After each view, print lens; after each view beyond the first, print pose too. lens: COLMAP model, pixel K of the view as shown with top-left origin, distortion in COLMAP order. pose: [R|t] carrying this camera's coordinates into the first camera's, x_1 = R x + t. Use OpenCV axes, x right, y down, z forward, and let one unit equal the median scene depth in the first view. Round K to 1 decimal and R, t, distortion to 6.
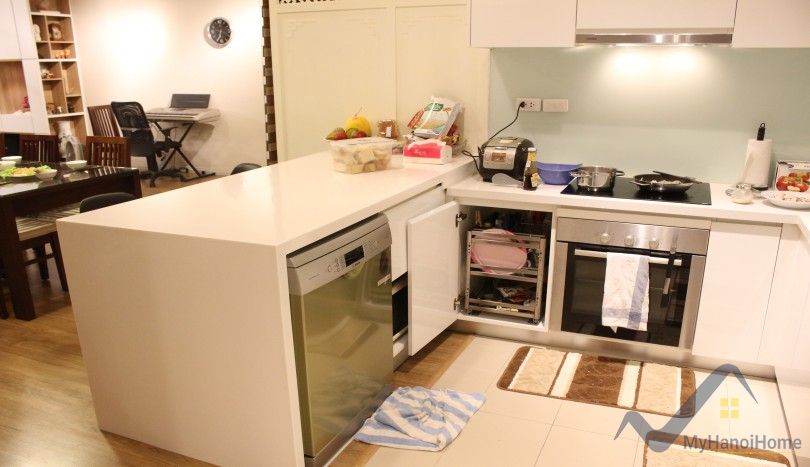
lens RADIAL K [[677.1, 0, 403.3], [0, 677.1, 280.3], [0, 0, 1]] dist [-0.089694, 0.012567]
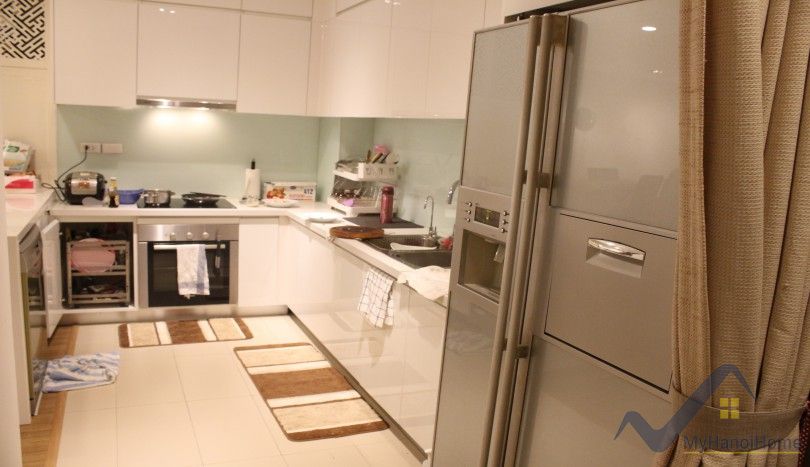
lens RADIAL K [[677.1, 0, 403.3], [0, 677.1, 280.3], [0, 0, 1]] dist [-0.089694, 0.012567]
pose [[0.677182, -0.112541, 0.727158, -0.422011], [0.167301, 0.985901, -0.003217, 0.117519], [-0.716544, 0.123833, 0.686462, -0.347203]]
